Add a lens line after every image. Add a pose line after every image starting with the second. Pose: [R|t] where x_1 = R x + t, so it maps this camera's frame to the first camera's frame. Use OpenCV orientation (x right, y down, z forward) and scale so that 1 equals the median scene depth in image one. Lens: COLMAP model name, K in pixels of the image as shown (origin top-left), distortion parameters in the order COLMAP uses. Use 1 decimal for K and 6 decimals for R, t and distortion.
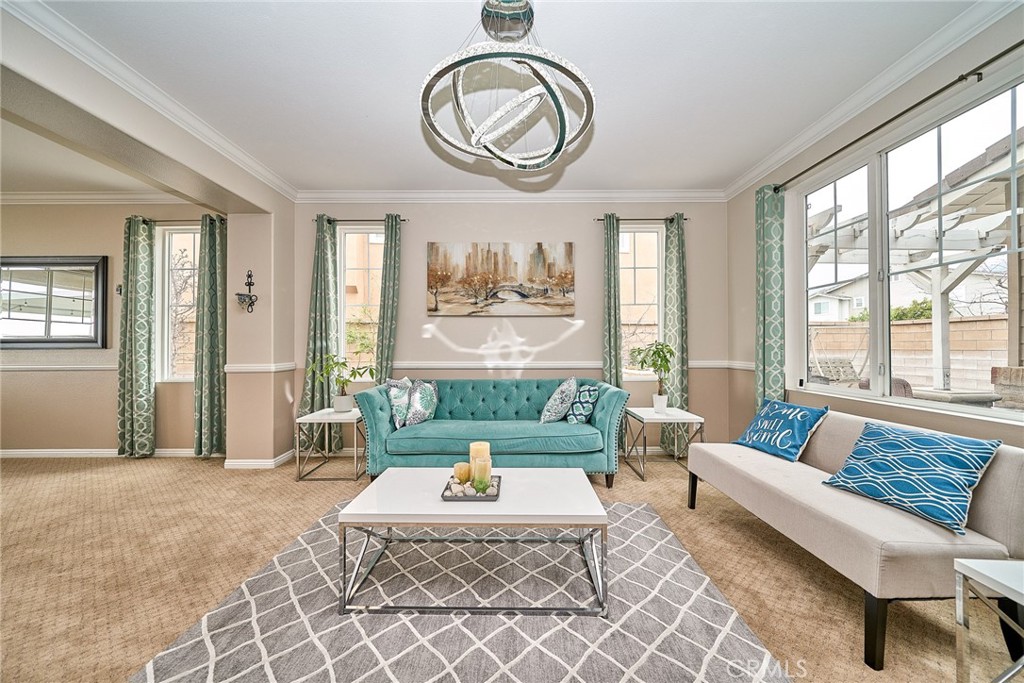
lens RADIAL K [[356.8, 0, 519.6], [0, 356.8, 344.0], [0, 0, 1]] dist [-0.004567, -0.000589]
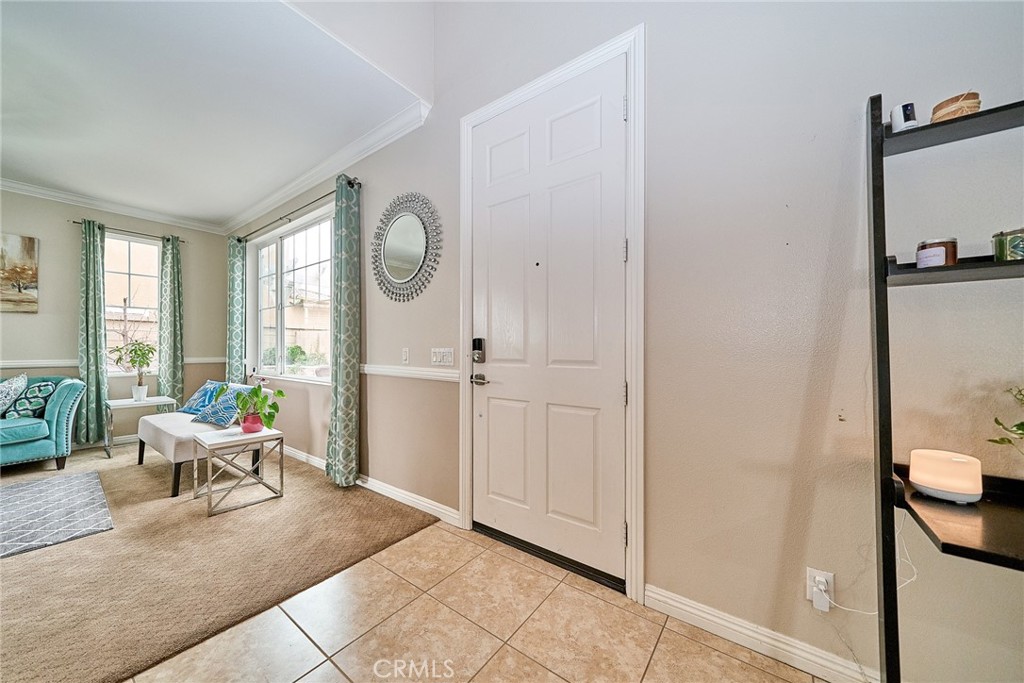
lens RADIAL K [[356.8, 0, 500.8], [0, 356.8, 351.3], [0, 0, 1]] dist [-0.004567, -0.000589]
pose [[0.616689, -0.001601, 0.787205, 0.203862], [-0.011719, 0.999868, 0.011214, -0.001792], [-0.787119, -0.016141, 0.616589, -0.697964]]
